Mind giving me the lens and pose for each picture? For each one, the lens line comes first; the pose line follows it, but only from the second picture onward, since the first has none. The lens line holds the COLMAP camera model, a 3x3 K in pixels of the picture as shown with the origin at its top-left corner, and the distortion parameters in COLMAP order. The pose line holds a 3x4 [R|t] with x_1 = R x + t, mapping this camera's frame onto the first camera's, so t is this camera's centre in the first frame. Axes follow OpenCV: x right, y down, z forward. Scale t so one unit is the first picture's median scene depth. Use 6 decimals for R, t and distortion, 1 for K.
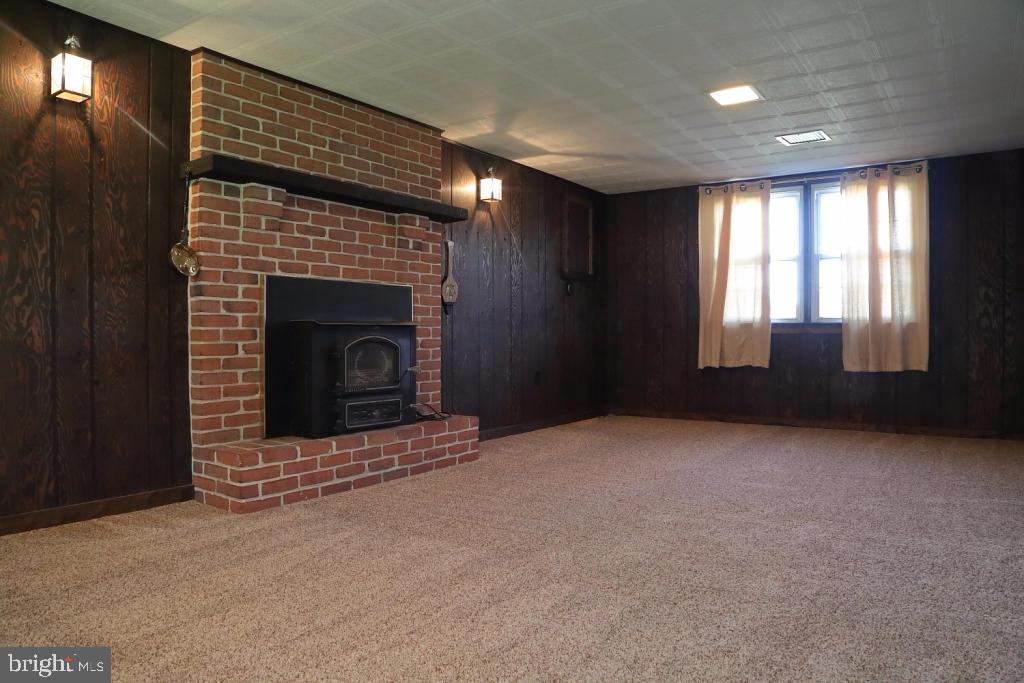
lens RADIAL K [[718.2, 0, 516.4], [0, 718.2, 338.1], [0, 0, 1]] dist [-0.073302, 0.021784]
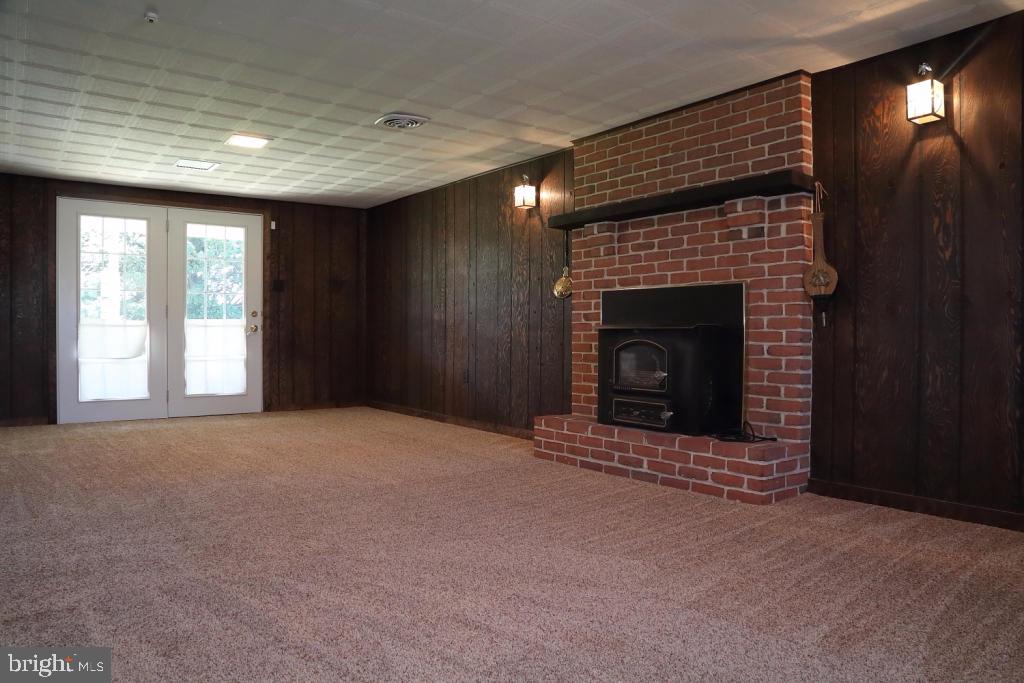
lens RADIAL K [[714.1, 0, 513.7], [0, 714.1, 339.8], [0, 0, 1]] dist [-0.073260, 0.018849]
pose [[-0.318285, 0.003707, -0.947988, 0.944265], [-0.012451, 0.999890, 0.008091, -0.009089], [0.947913, 0.014378, -0.318204, 1.285358]]
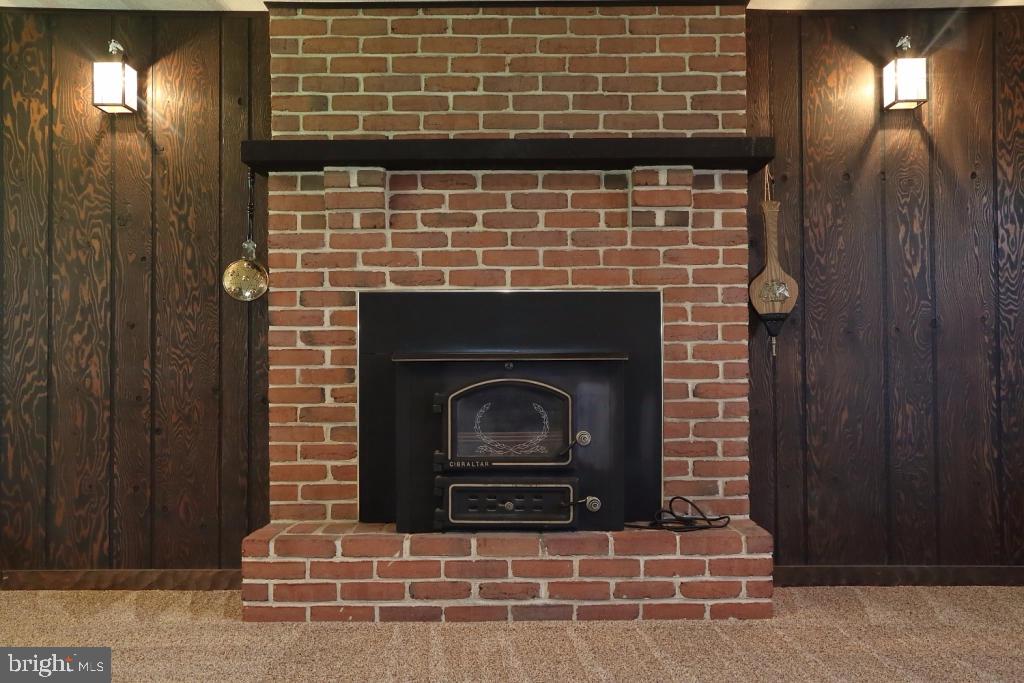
lens RADIAL K [[959.0, 0, 511.9], [0, 959.0, 343.1], [0, 0, 1]] dist [0.005848, -0.005037]
pose [[0.565126, -0.018307, -0.824801, 0.535797], [-0.000685, 0.999743, -0.022659, -0.015973], [0.825004, 0.013370, 0.564968, 0.594564]]
